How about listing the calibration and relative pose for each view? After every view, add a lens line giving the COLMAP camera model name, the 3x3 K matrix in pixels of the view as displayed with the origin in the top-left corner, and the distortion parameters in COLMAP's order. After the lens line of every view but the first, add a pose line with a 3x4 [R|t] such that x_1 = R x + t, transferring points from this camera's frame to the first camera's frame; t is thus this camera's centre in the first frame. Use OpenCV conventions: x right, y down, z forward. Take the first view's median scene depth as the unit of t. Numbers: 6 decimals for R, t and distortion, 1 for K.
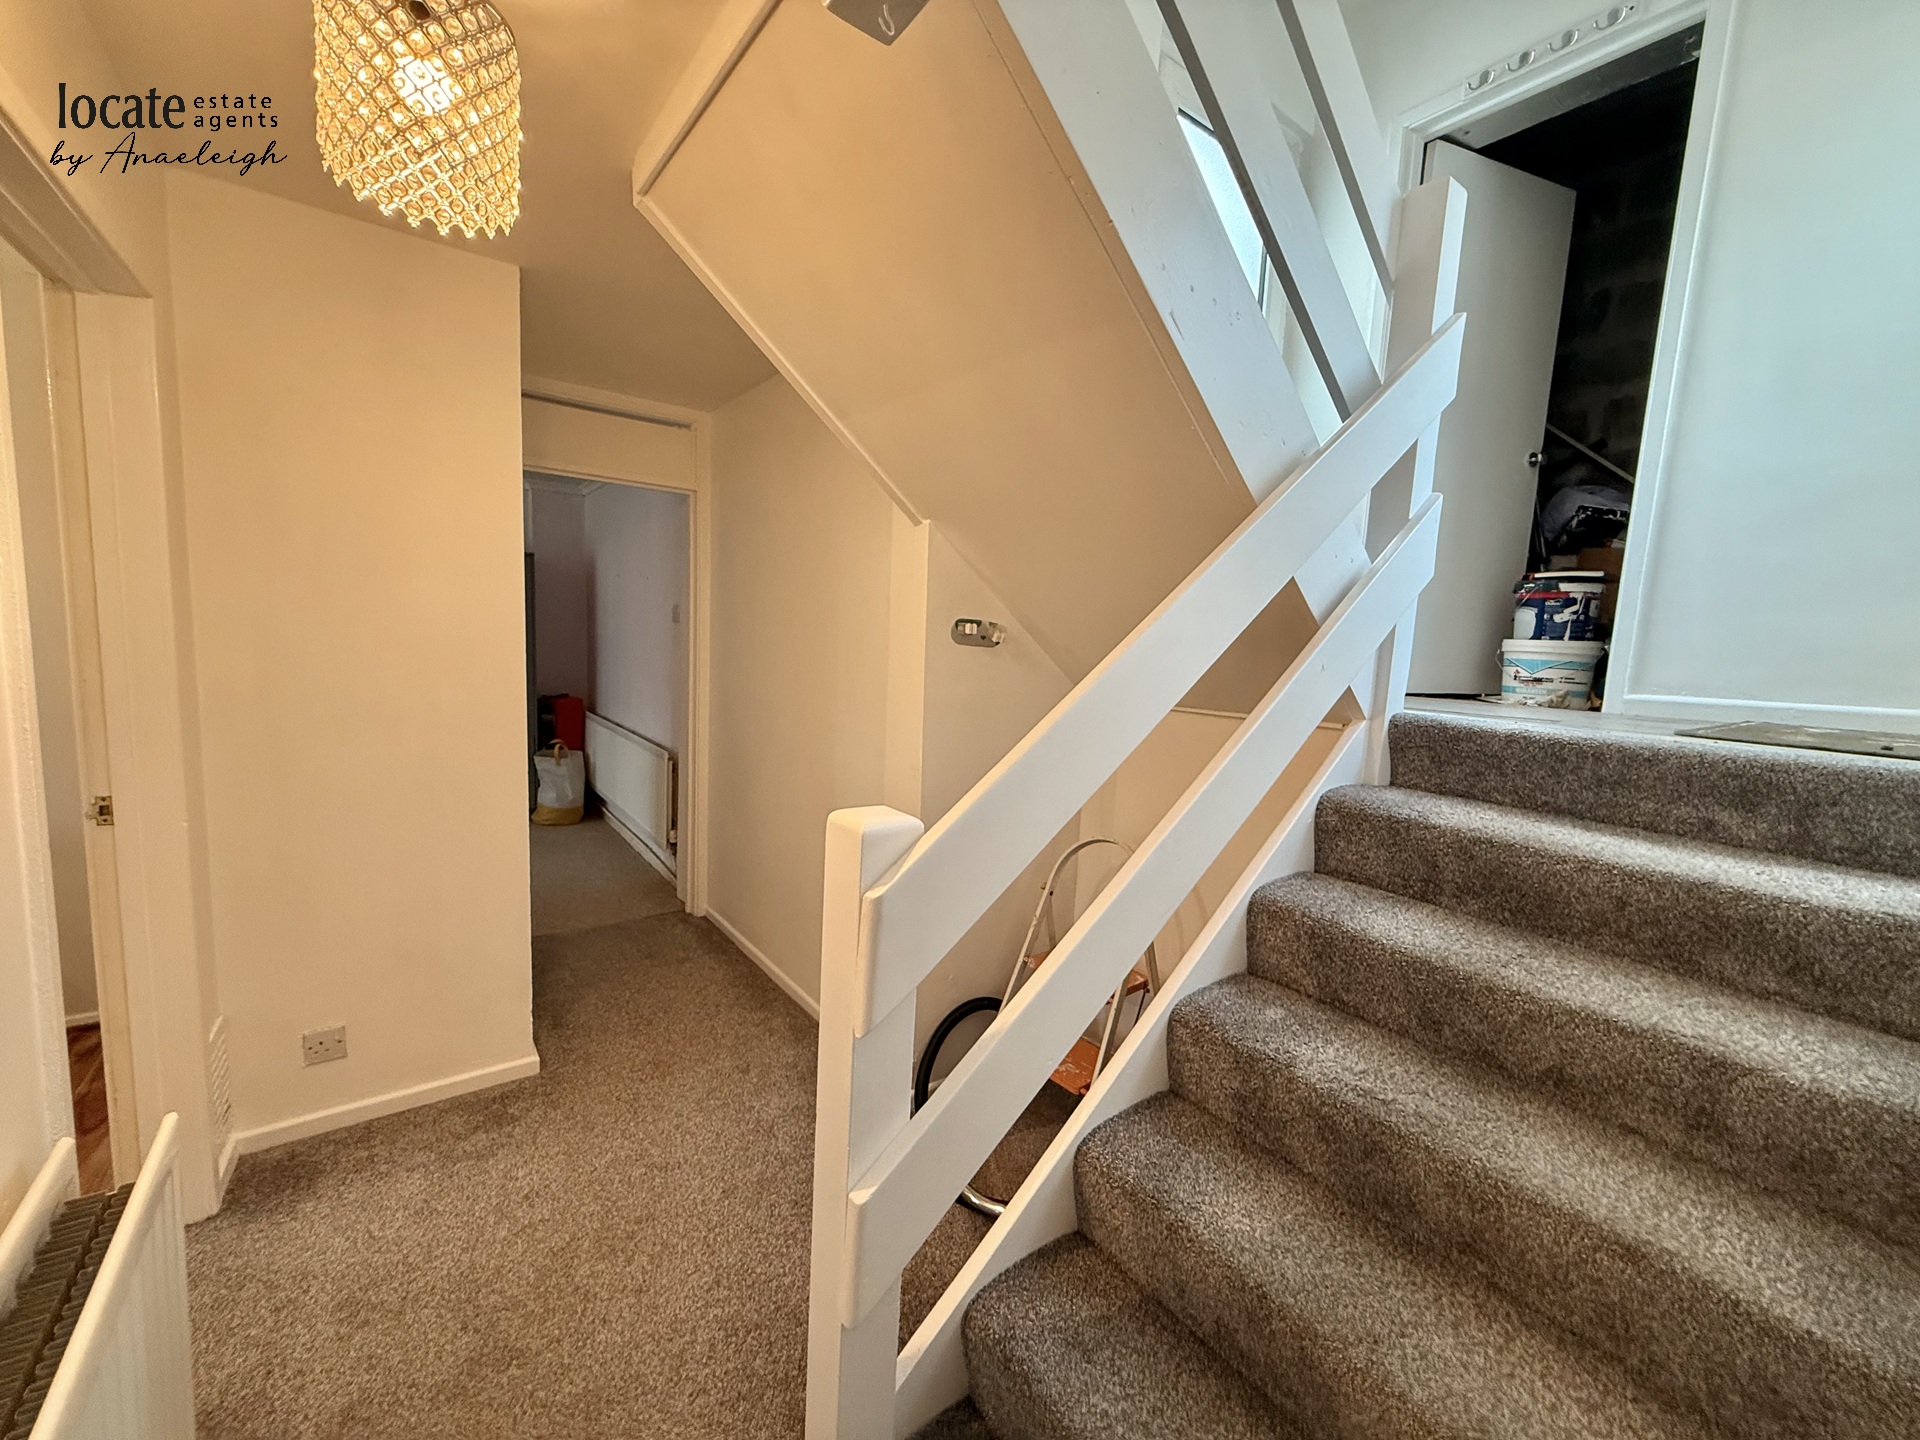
lens RADIAL K [[758.5, 0, 954.3], [0, 758.5, 721.7], [0, 0, 1]] dist [-0.001461, 0.000343]
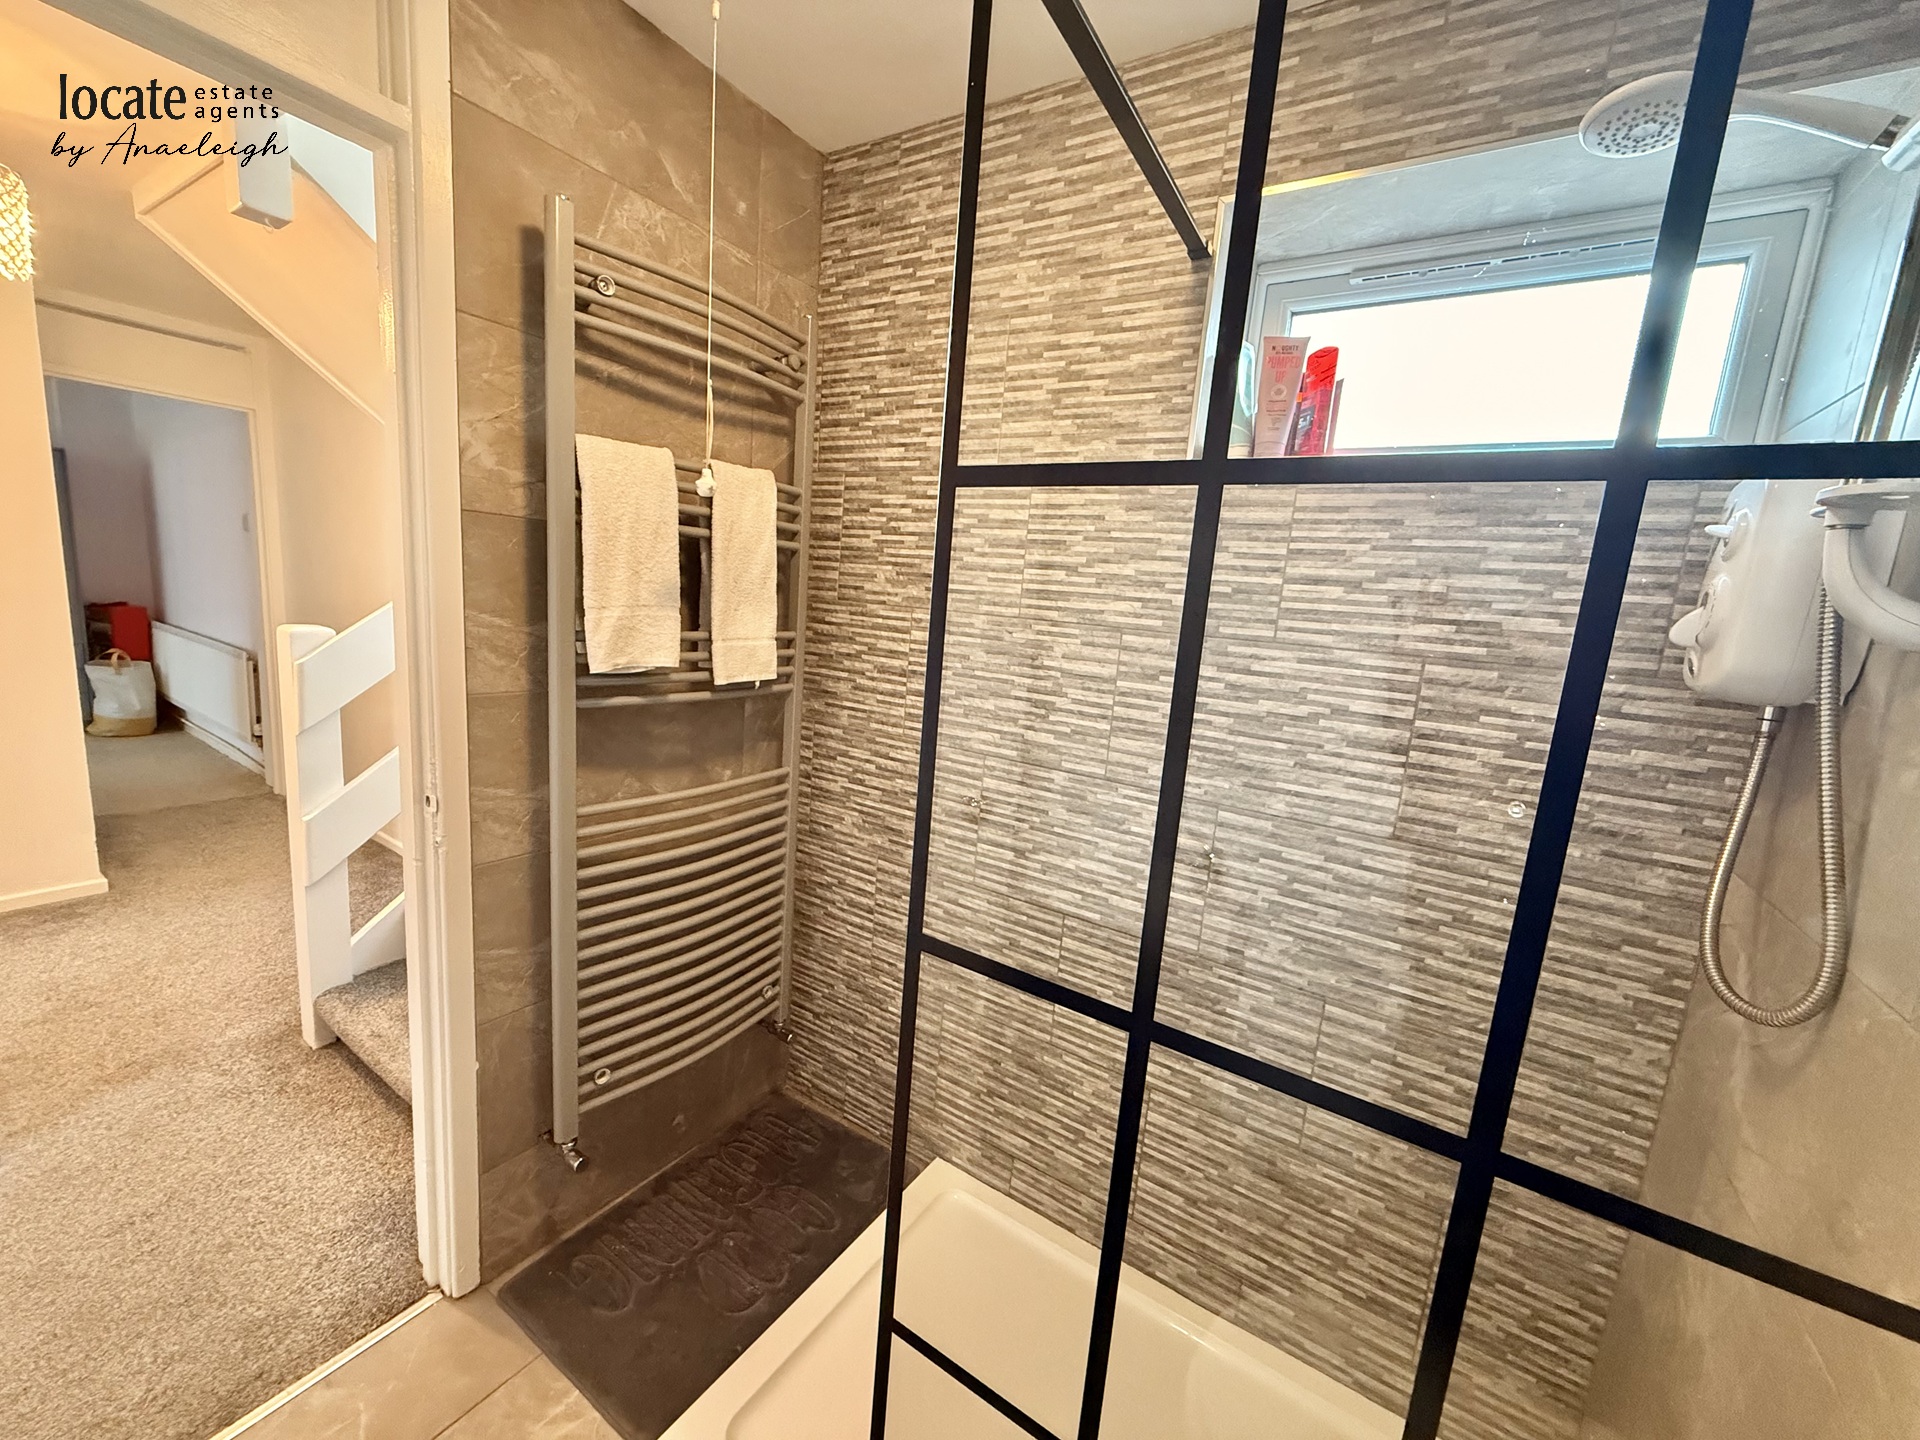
lens RADIAL K [[758.5, 0, 954.3], [0, 758.5, 721.7], [0, 0, 1]] dist [-0.001461, 0.000343]
pose [[0.941058, -0.027236, 0.337147, 0.198821], [0.001386, 0.997055, 0.076677, 0.054627], [-0.338243, -0.071690, 0.938324, -0.352176]]
